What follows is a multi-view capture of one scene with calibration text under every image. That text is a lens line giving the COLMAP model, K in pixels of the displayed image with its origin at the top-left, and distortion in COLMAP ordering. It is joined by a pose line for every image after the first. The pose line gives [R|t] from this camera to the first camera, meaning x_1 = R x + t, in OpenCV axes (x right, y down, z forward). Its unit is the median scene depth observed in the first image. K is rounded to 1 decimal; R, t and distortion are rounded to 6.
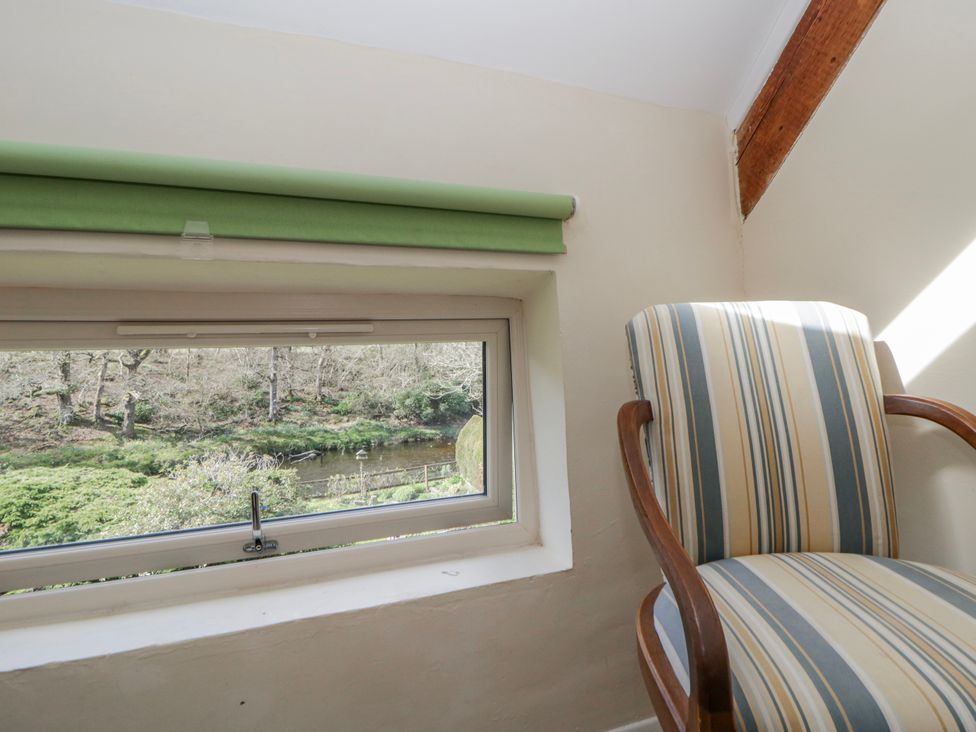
lens RADIAL K [[507.5, 0, 505.8], [0, 507.5, 342.1], [0, 0, 1]] dist [0.014803, -0.015556]
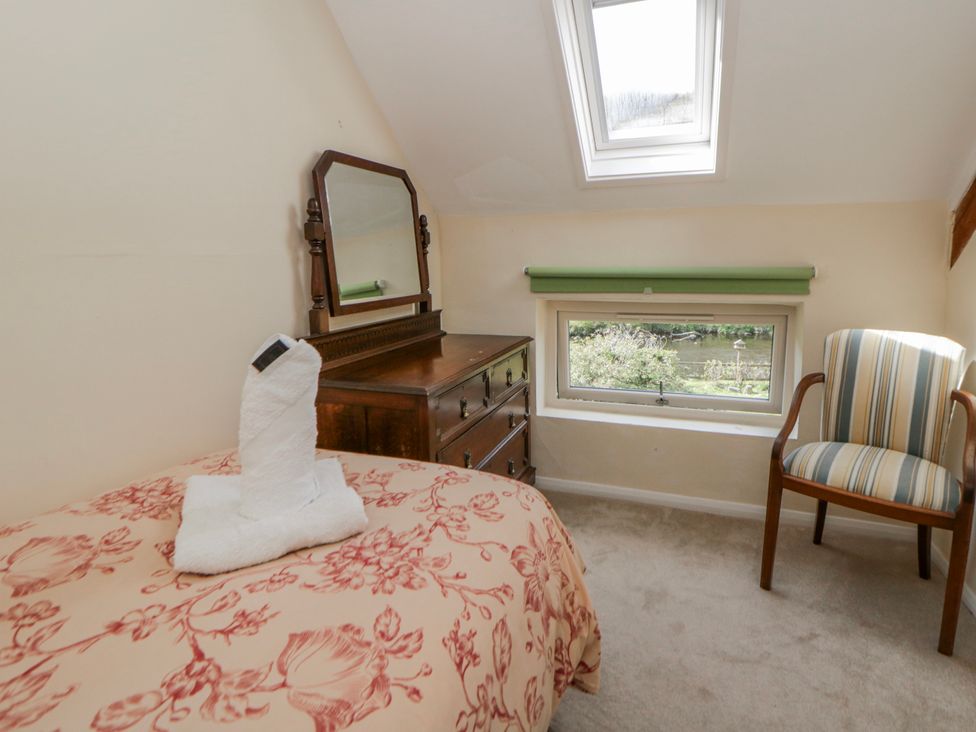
lens RADIAL K [[520.3, 0, 512.4], [0, 520.3, 360.5], [0, 0, 1]] dist [-0.001375, -0.013778]
pose [[0.765402, 0.143574, -0.627333, 0.046609], [0.025506, 0.967263, 0.252492, -0.040186], [0.643047, -0.209259, 0.736683, -0.114970]]
